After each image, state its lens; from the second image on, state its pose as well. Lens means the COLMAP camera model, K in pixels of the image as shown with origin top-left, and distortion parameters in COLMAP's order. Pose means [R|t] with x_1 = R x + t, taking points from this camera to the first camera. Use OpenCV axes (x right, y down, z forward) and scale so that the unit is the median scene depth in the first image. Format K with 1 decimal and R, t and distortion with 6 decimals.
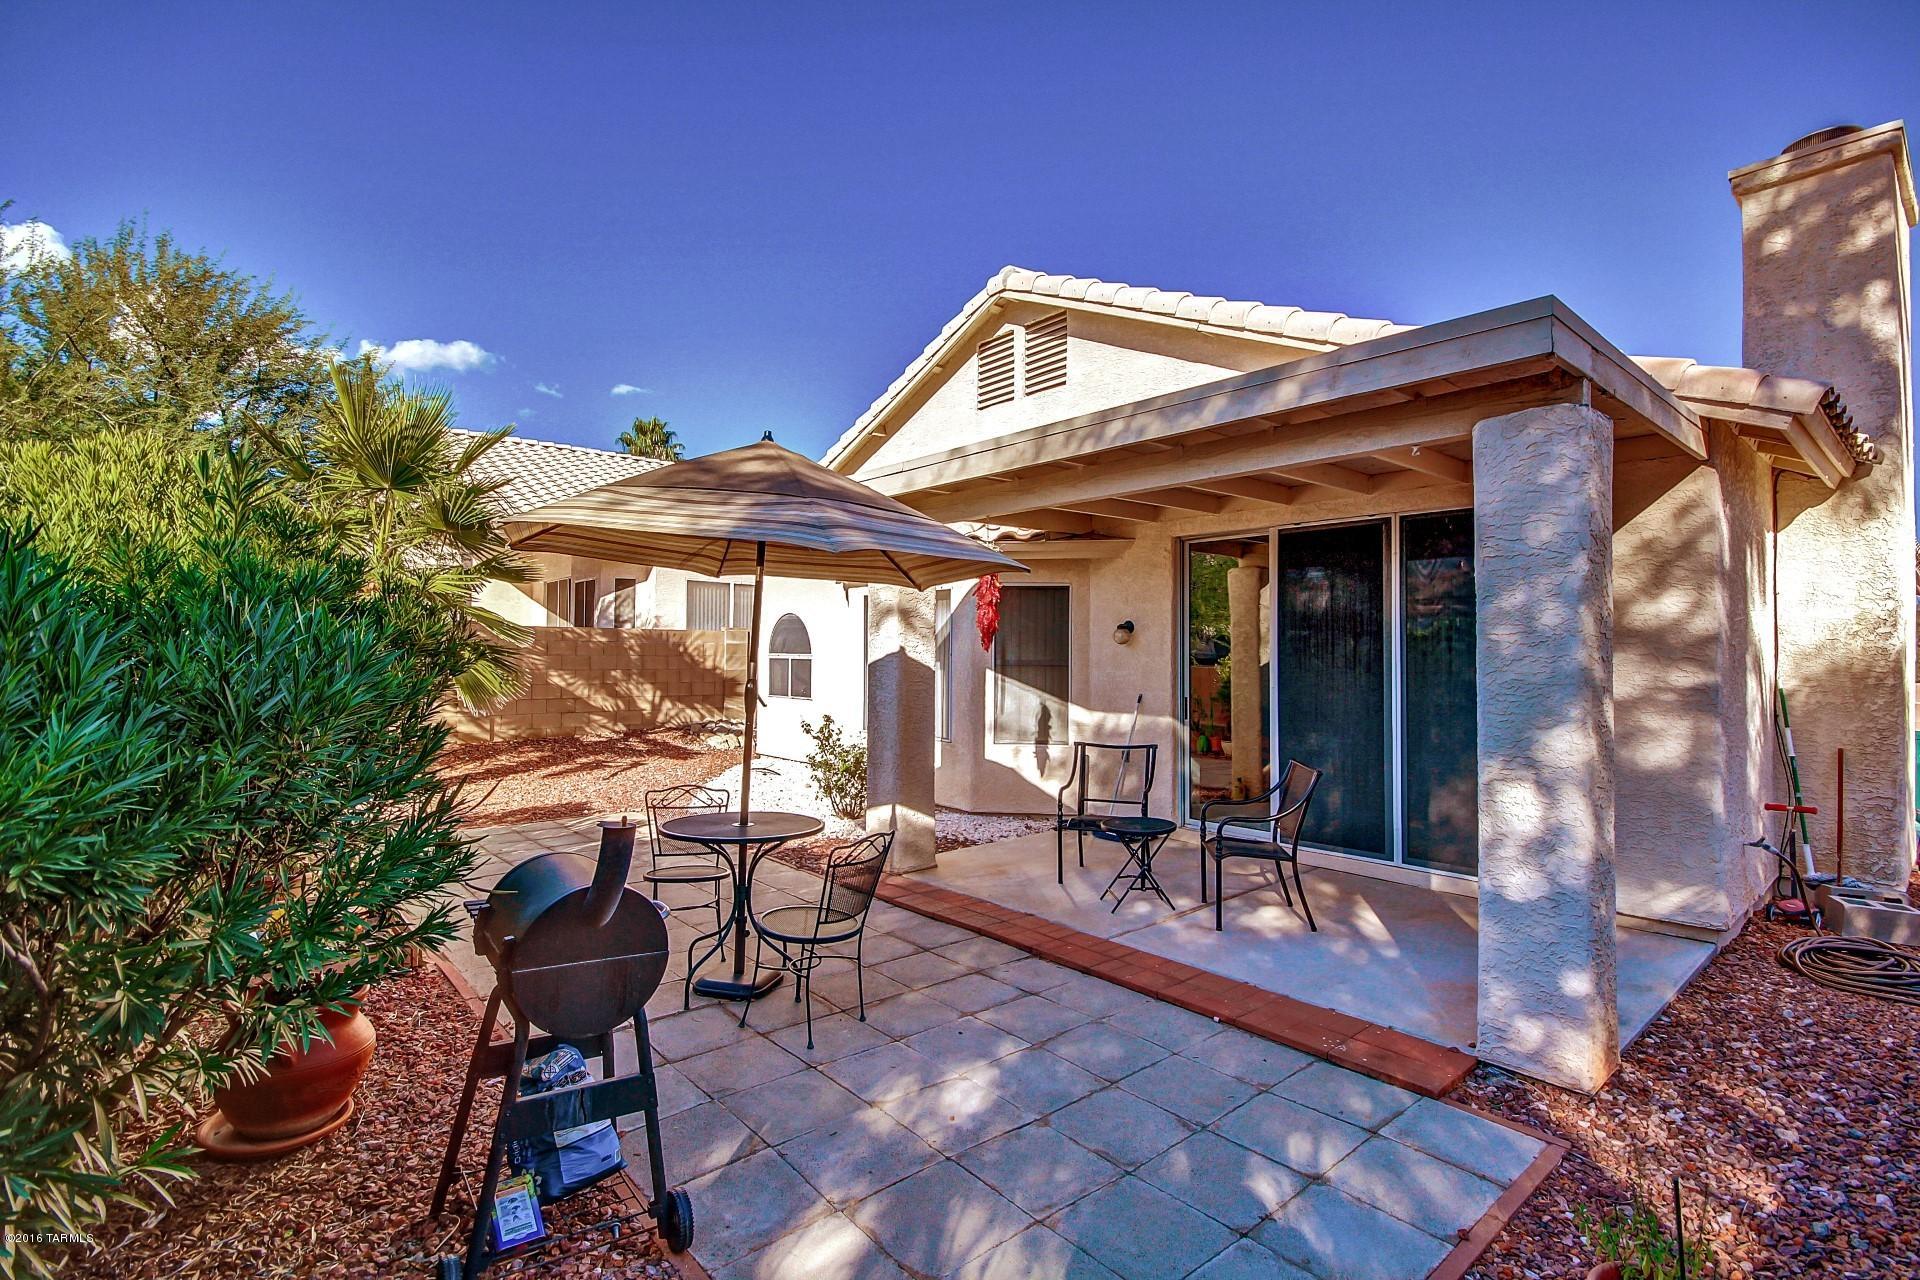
lens RADIAL K [[899.2, 0, 970.1], [0, 899.2, 643.2], [0, 0, 1]] dist [0.011435, -0.002599]
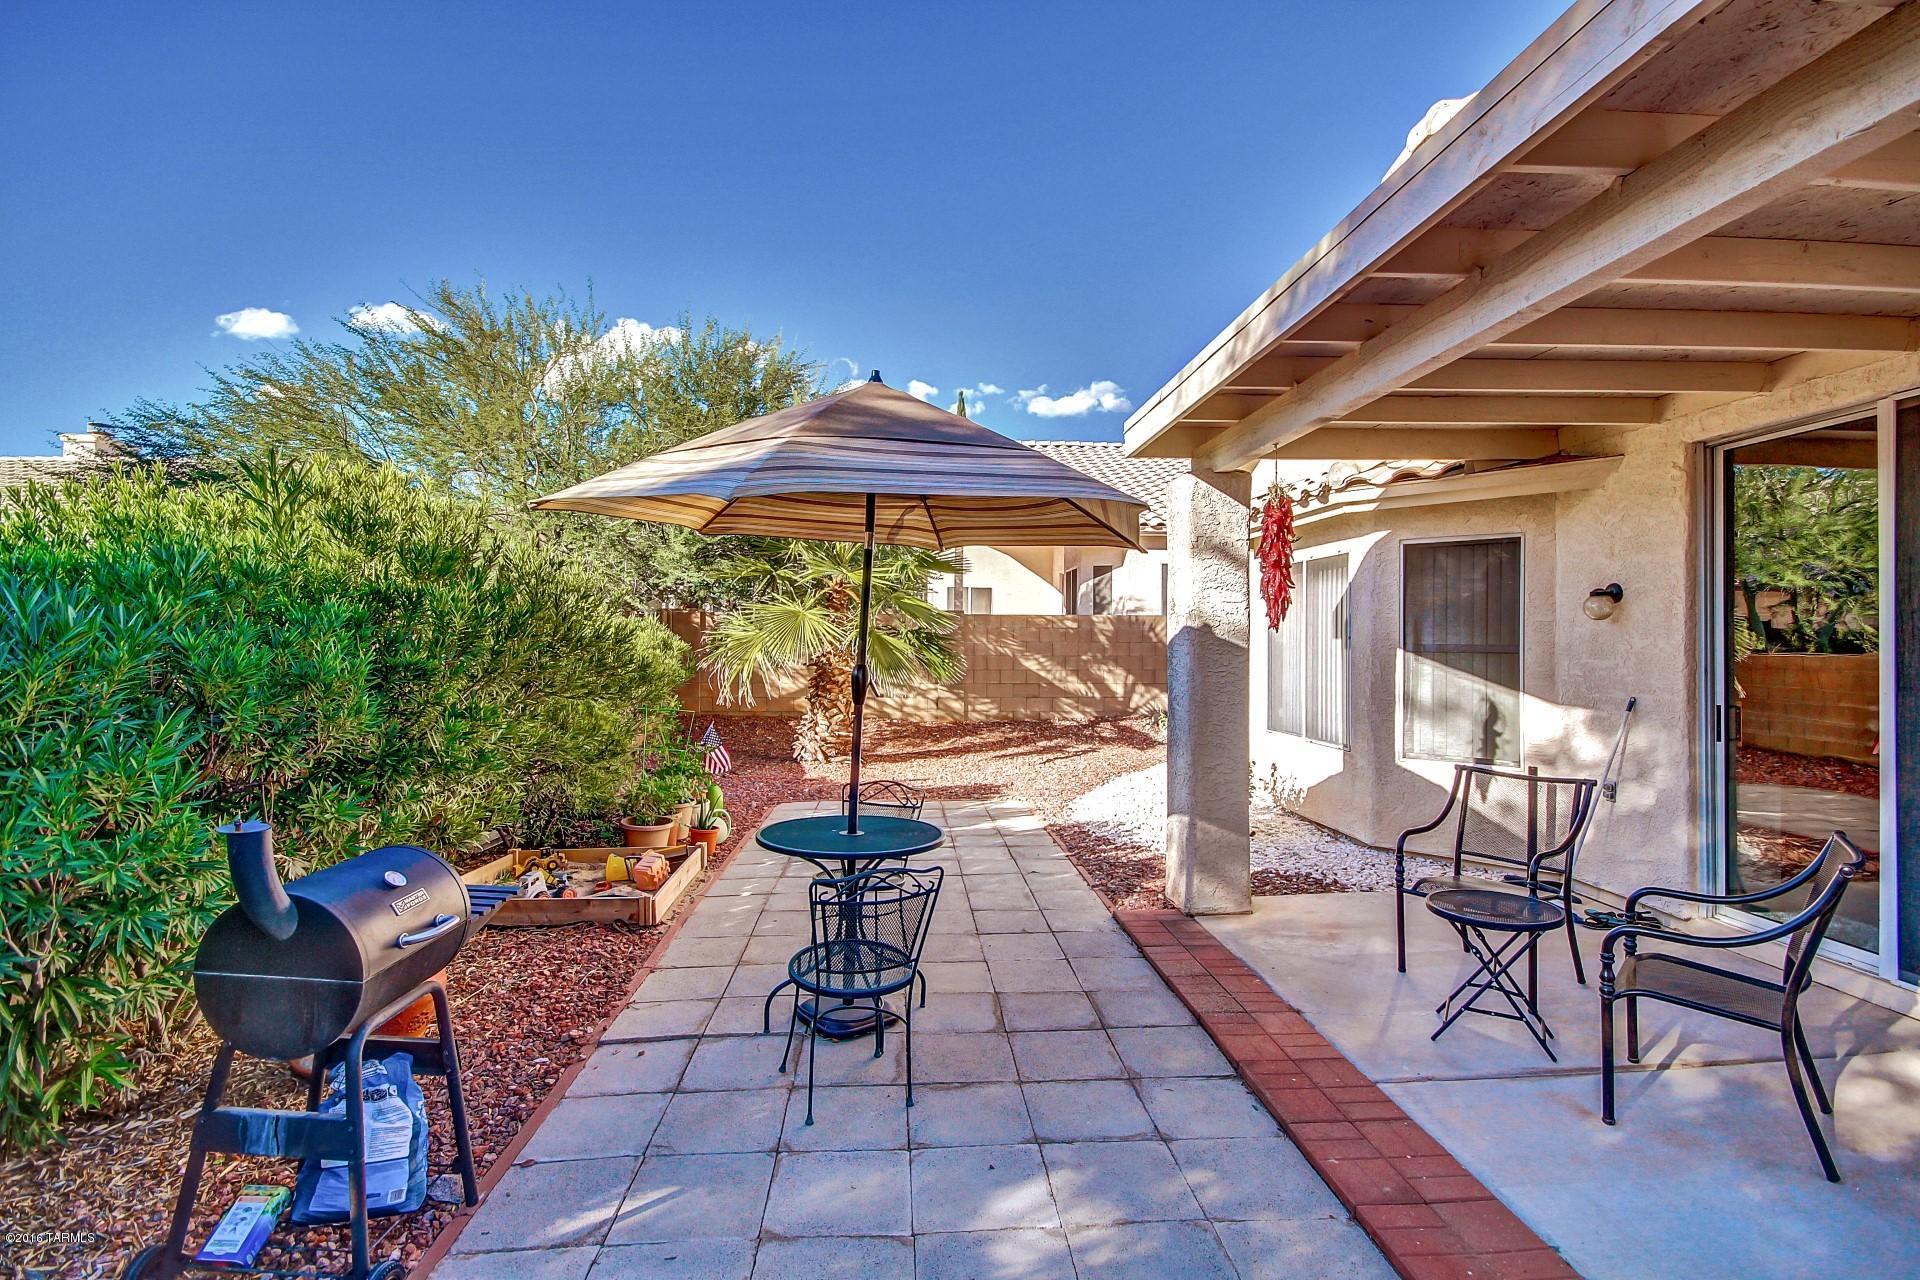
lens RADIAL K [[899.2, 0, 958.7], [0, 899.2, 632.7], [0, 0, 1]] dist [0.011435, -0.002599]
pose [[0.801578, -0.007248, -0.597846, 0.184562], [0.008796, 0.999961, -0.000329, 0.006663], [0.597826, -0.004995, 0.801611, 0.196976]]
